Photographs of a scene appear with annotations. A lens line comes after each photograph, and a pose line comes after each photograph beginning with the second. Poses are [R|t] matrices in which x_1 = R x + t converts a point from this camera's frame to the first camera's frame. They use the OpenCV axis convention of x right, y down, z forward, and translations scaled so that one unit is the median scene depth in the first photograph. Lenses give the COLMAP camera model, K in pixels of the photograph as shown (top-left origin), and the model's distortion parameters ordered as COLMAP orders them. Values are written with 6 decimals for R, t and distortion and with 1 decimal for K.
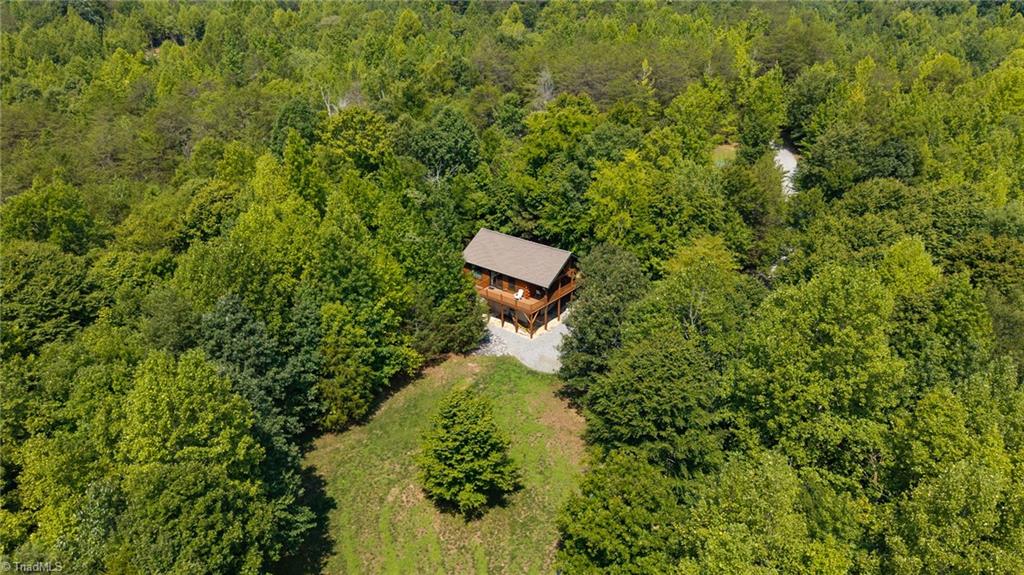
lens RADIAL K [[691.7, 0, 512.3], [0, 691.7, 273.4], [0, 0, 1]] dist [0.093293, -0.200647]
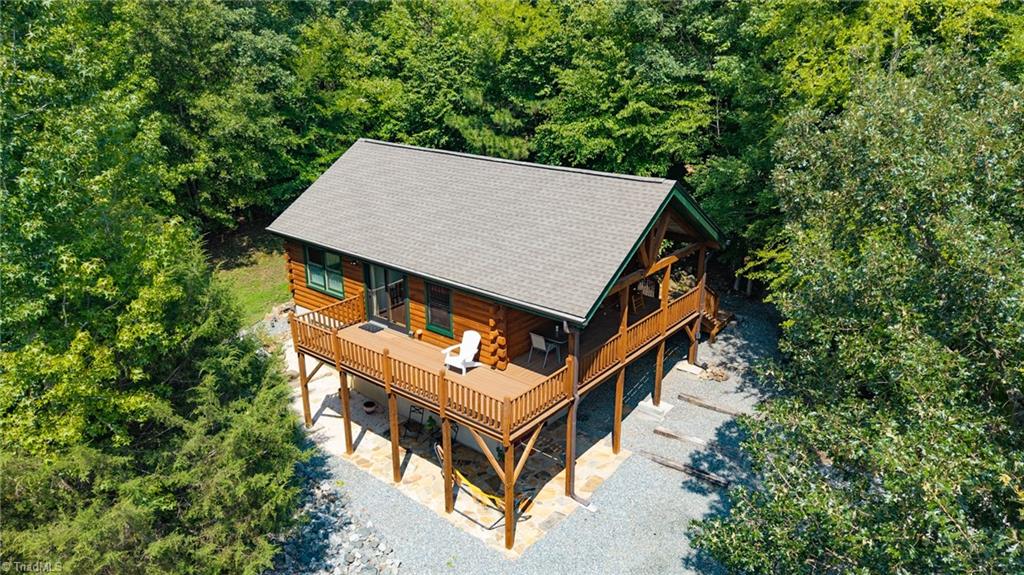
lens RADIAL K [[693.3, 0, 512.0], [0, 693.3, 287.5], [0, 0, 1]] dist [0.012343, -0.001677]
pose [[0.999989, 0.004741, 0.000208, 0.026403], [-0.004721, 0.998368, -0.056921, 0.021113], [-0.000478, 0.056920, 0.998379, 0.725985]]
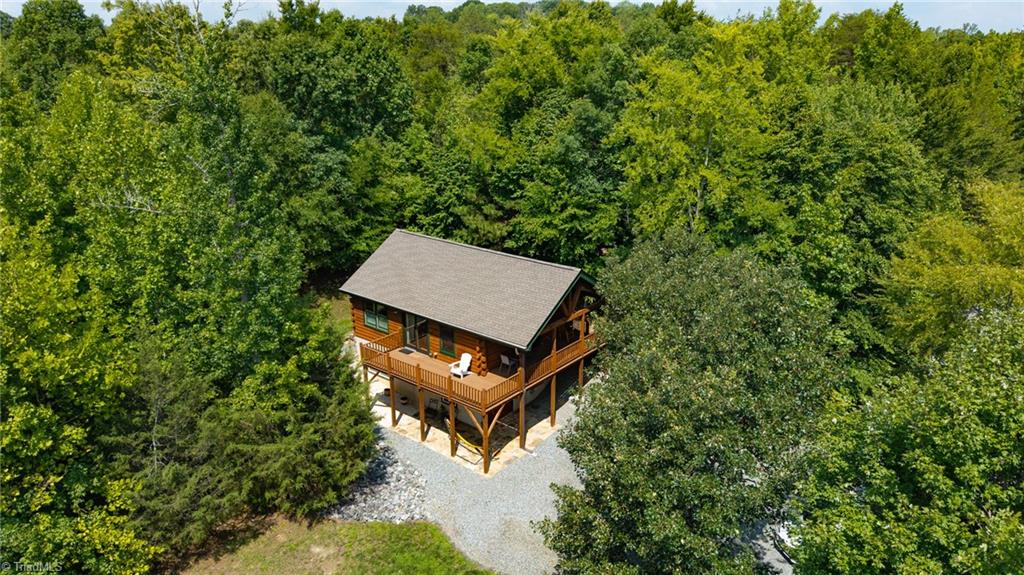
lens RADIAL K [[691.7, 0, 512.3], [0, 691.7, 273.4], [0, 0, 1]] dist [0.093293, -0.200647]
pose [[0.999981, 0.005502, -0.002653, 0.041443], [-0.005749, 0.994519, -0.104394, 0.017907], [0.002064, 0.104408, 0.994532, 0.541195]]
